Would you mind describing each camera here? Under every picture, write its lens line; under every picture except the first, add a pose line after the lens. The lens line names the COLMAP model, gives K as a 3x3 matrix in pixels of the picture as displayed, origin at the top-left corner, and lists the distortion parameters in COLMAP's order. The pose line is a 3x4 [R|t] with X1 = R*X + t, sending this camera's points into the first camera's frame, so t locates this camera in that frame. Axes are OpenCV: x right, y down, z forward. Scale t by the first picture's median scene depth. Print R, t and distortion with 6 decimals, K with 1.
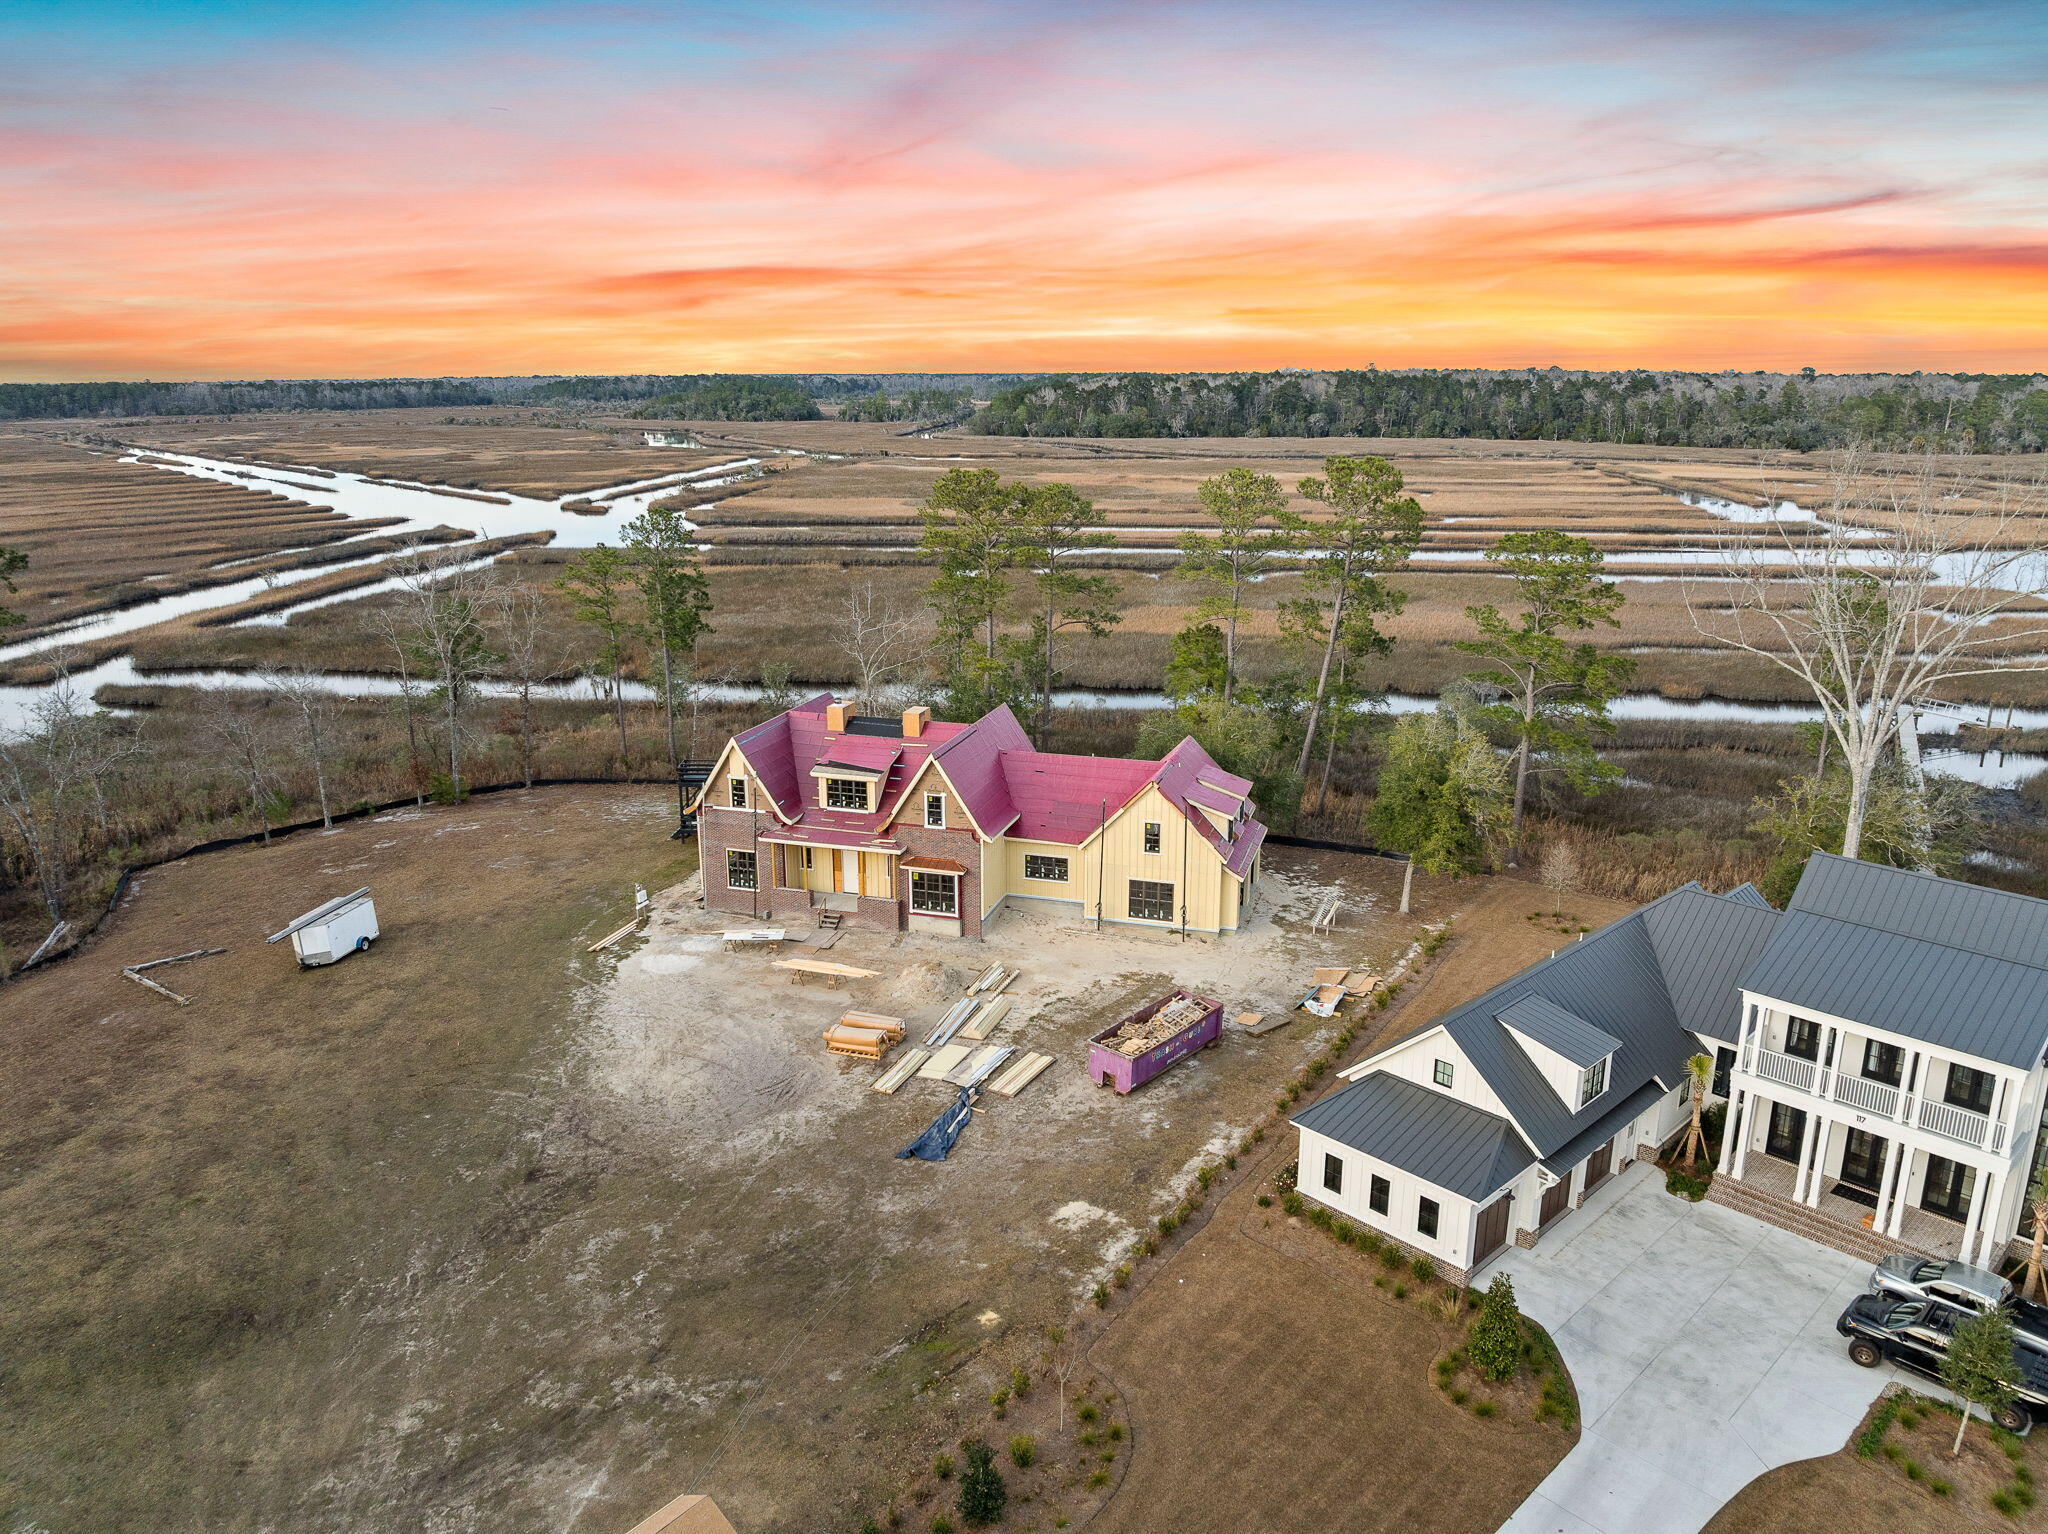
lens RADIAL K [[1444.3, 0, 1024.0], [0, 1444.3, 767.0], [0, 0, 1]] dist [-0.031895, -0.009601]
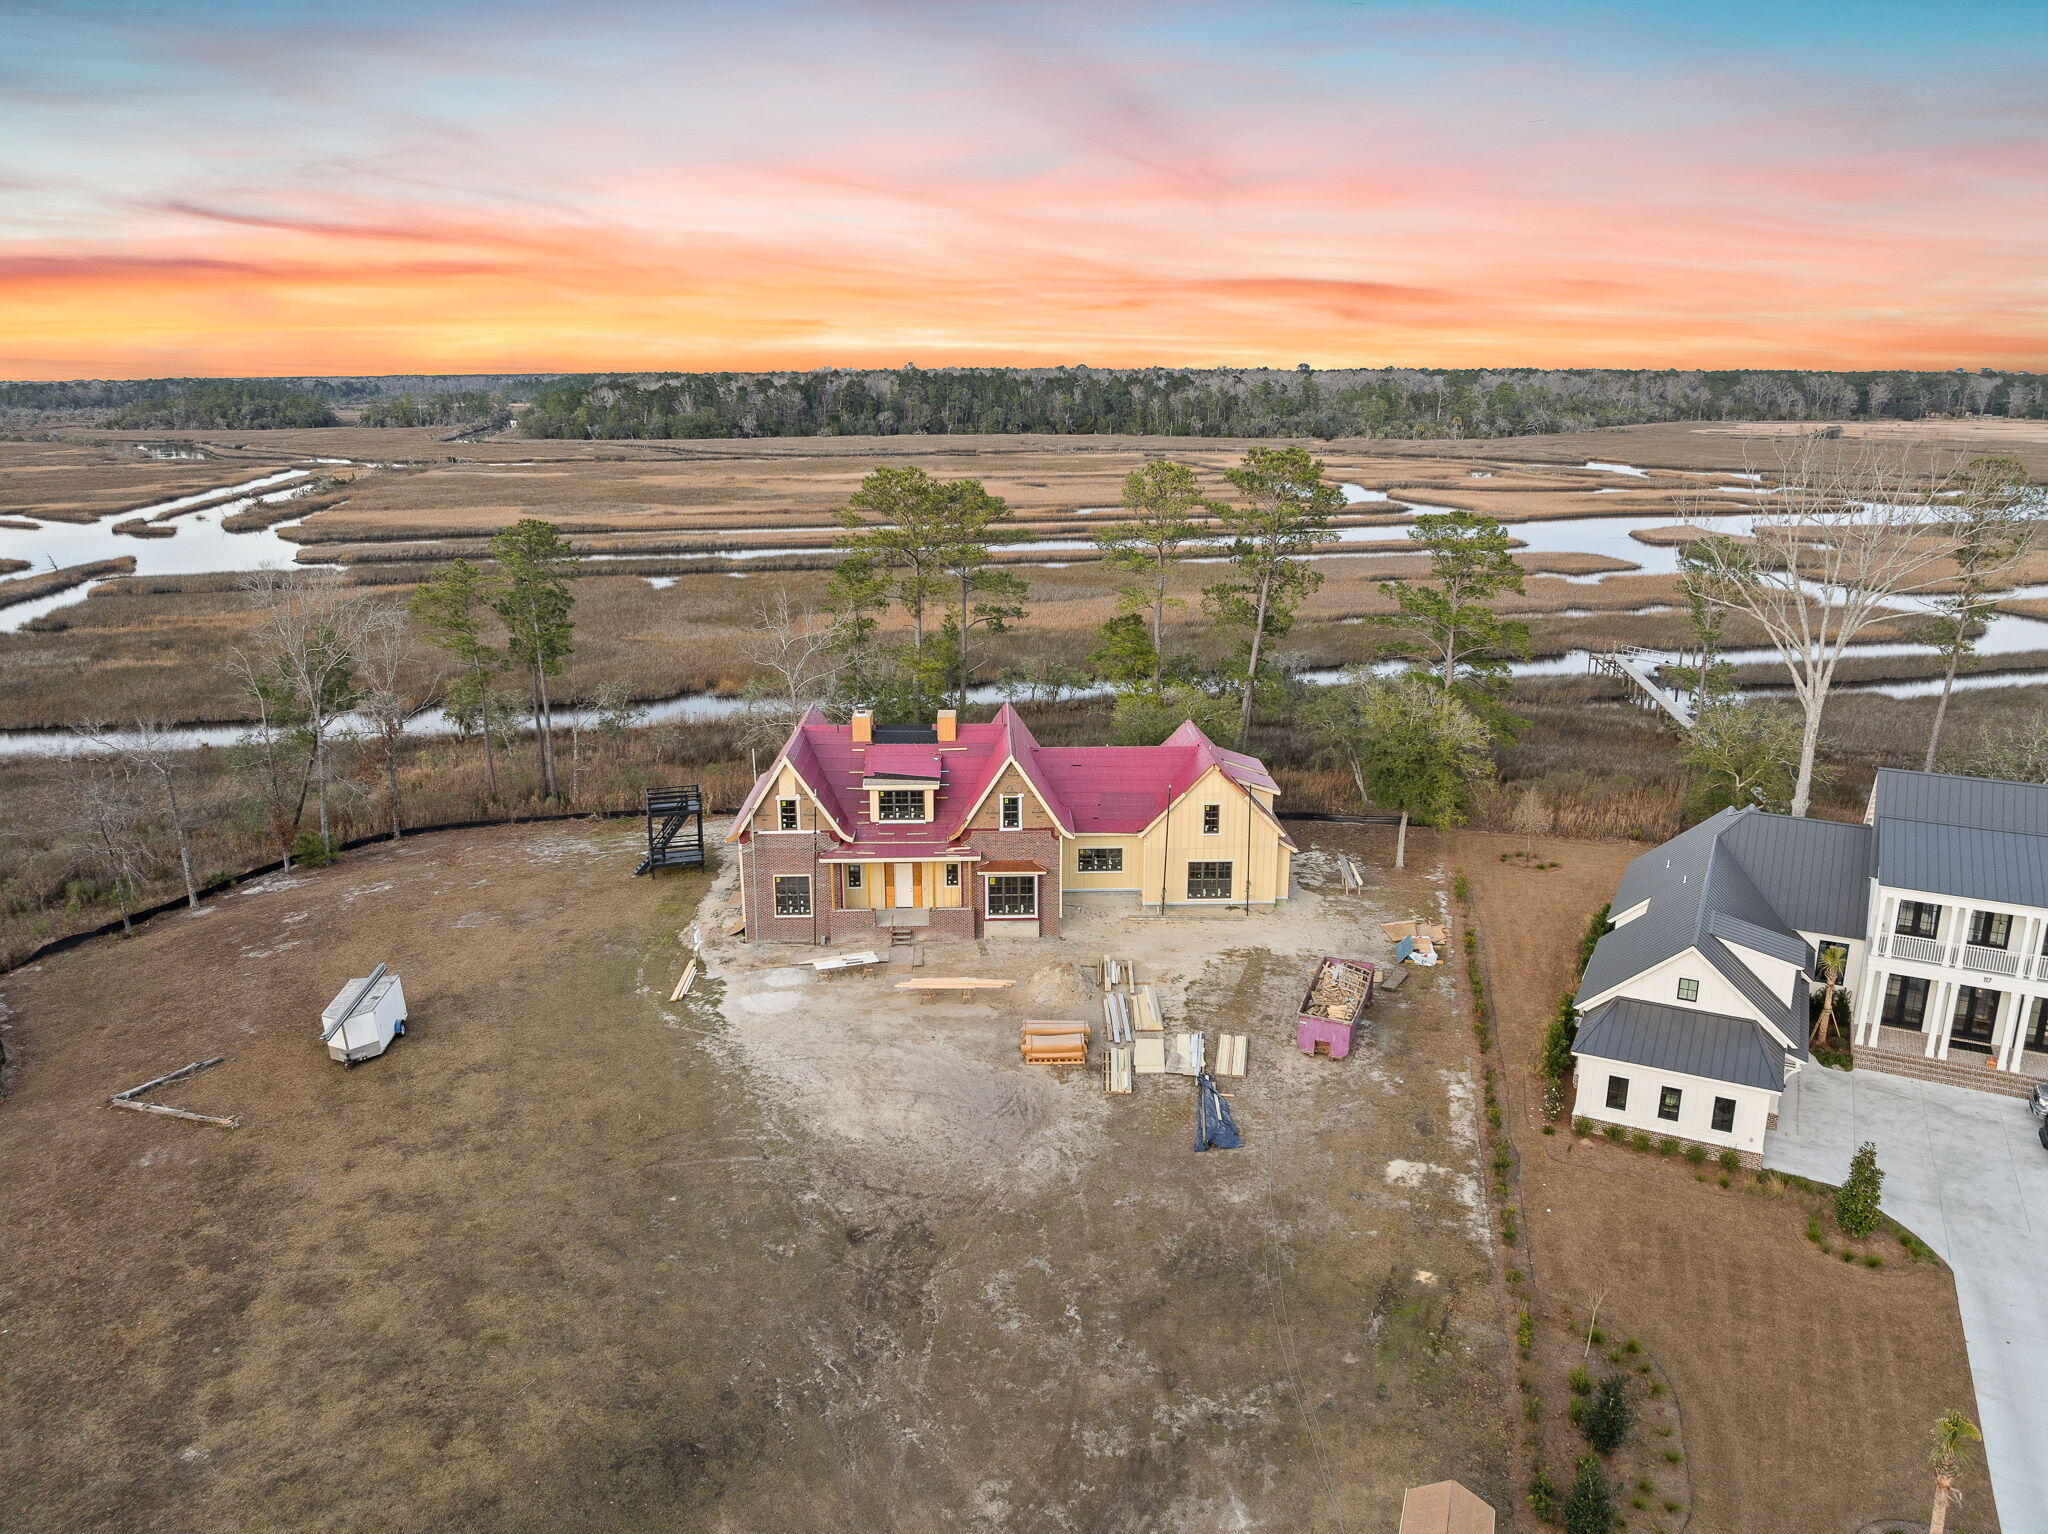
lens RADIAL K [[1444.3, 0, 1024.0], [0, 1444.3, 767.0], [0, 0, 1]] dist [-0.031895, -0.009601]
pose [[0.947184, -0.084239, 0.309429, -0.339862], [0.084171, 0.996359, 0.013597, -0.012652], [-0.309448, 0.013166, 0.950825, 0.058021]]
